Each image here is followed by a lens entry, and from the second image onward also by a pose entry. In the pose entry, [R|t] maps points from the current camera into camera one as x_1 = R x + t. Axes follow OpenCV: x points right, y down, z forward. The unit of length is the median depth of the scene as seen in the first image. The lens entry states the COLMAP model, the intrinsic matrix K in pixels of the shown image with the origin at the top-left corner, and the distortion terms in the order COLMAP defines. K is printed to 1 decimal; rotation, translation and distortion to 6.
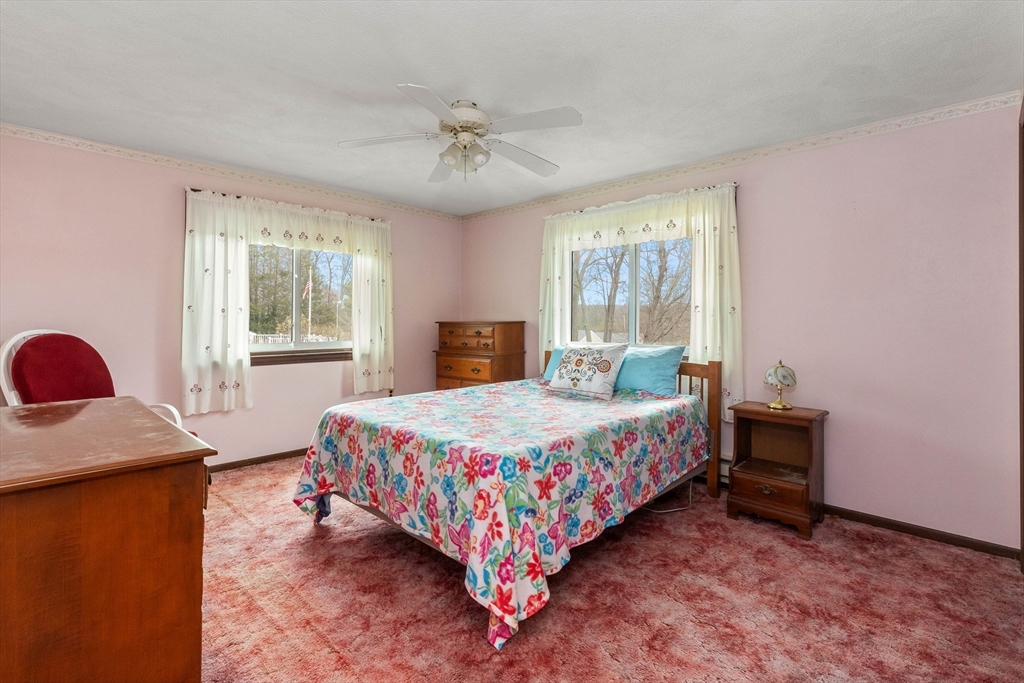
lens RADIAL K [[476.9, 0, 510.9], [0, 476.9, 320.6], [0, 0, 1]] dist [0.000607, 0.000074]
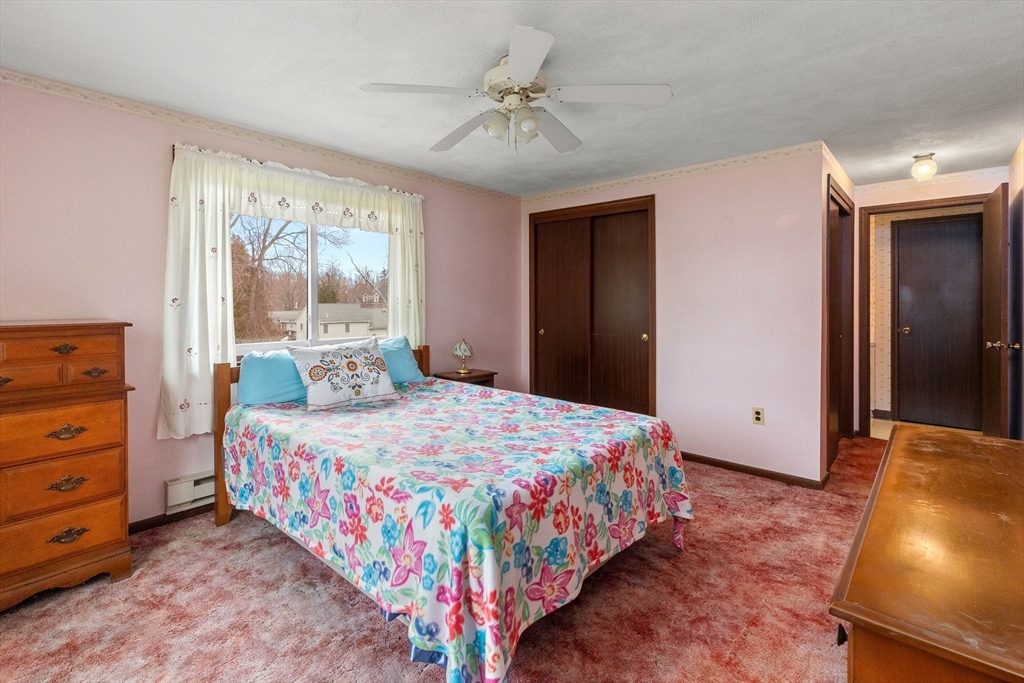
lens RADIAL K [[465.4, 0, 514.6], [0, 465.4, 308.2], [0, 0, 1]] dist [0.000222, 0.000068]
pose [[-0.031798, -0.019531, 0.999303, -0.715245], [0.000974, 0.999808, 0.019572, -0.028740], [-0.999494, 0.001596, -0.031772, 0.801714]]
